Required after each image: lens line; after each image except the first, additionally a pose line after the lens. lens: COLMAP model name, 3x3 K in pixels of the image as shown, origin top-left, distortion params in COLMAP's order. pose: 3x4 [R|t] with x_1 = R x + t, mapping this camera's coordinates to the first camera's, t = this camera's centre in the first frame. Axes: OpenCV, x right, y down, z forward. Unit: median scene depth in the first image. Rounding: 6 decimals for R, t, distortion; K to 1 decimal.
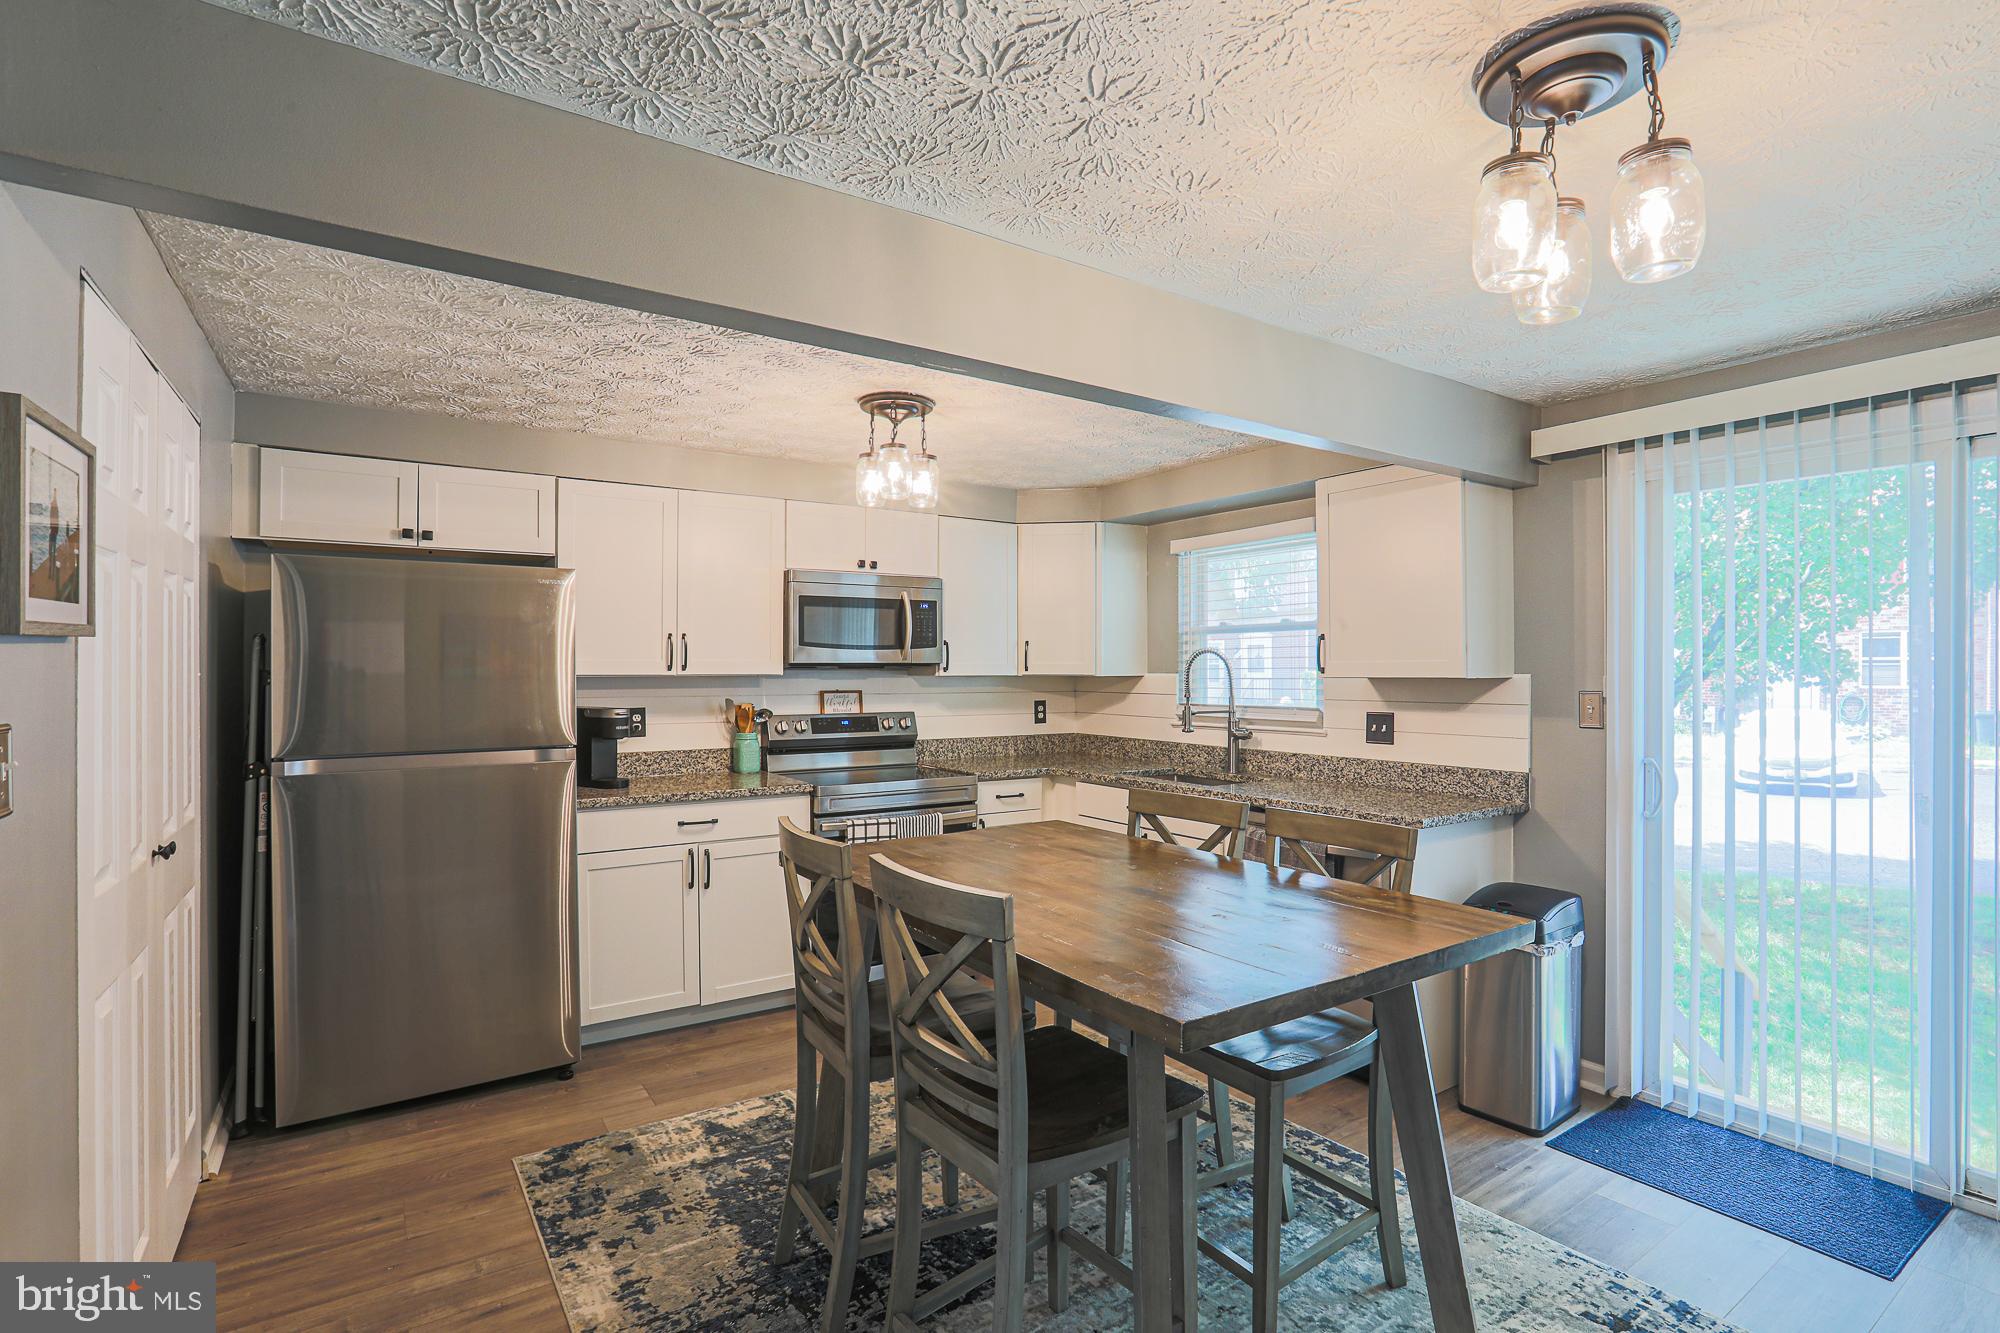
lens RADIAL K [[935.6, 0, 995.3], [0, 935.6, 666.8], [0, 0, 1]] dist [-0.040826, 0.004854]
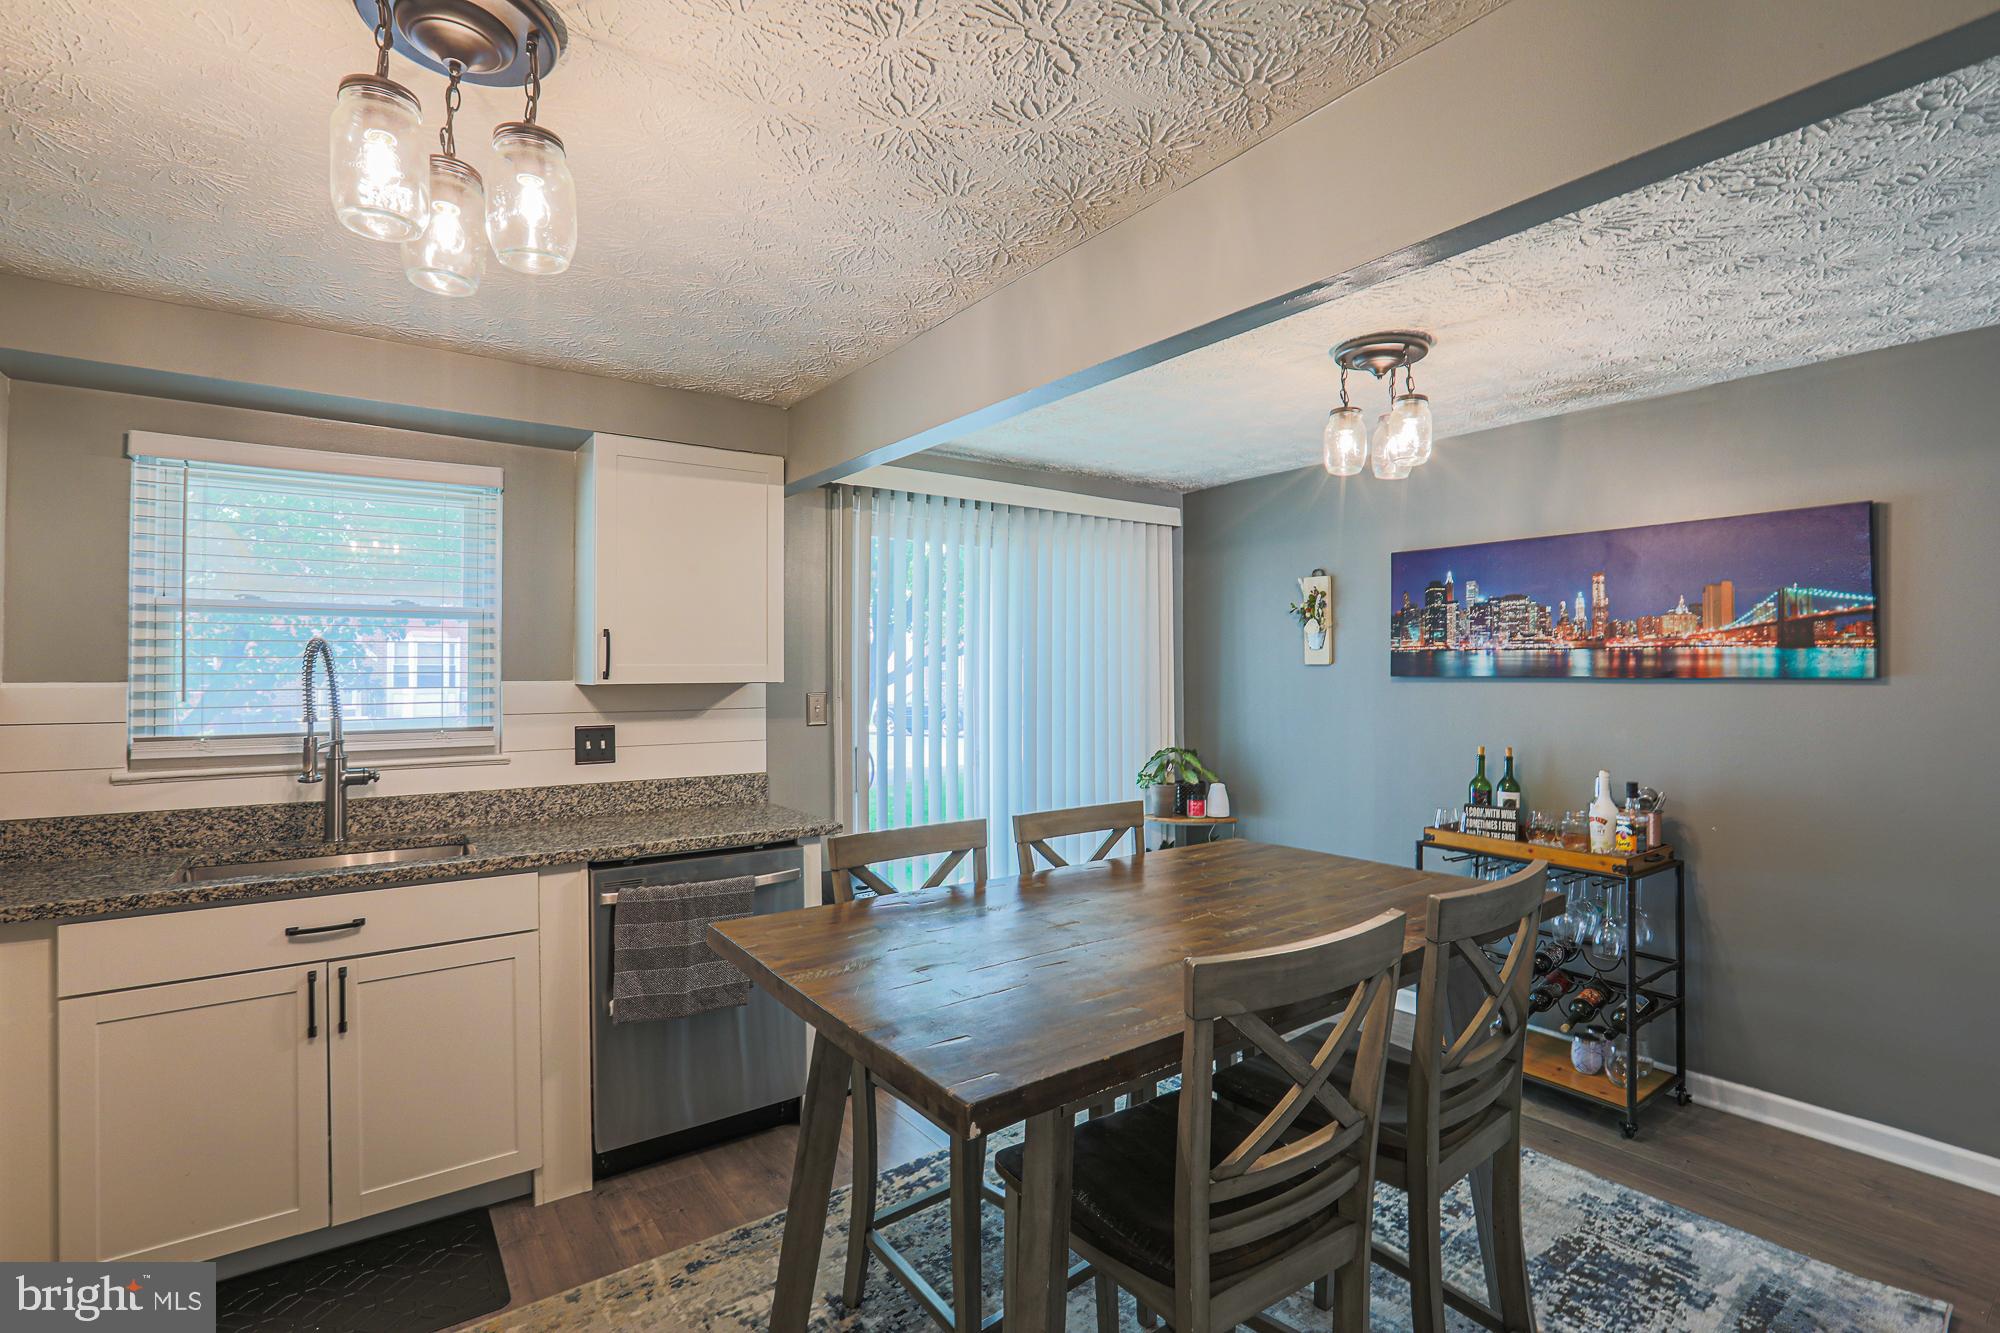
lens RADIAL K [[935.6, 0, 998.7], [0, 935.6, 661.7], [0, 0, 1]] dist [-0.040826, 0.004854]
pose [[-0.053687, 0.017407, 0.998406, -0.441974], [-0.001839, 0.999845, -0.017531, 0.005233], [-0.998556, -0.002777, -0.053646, 0.690781]]
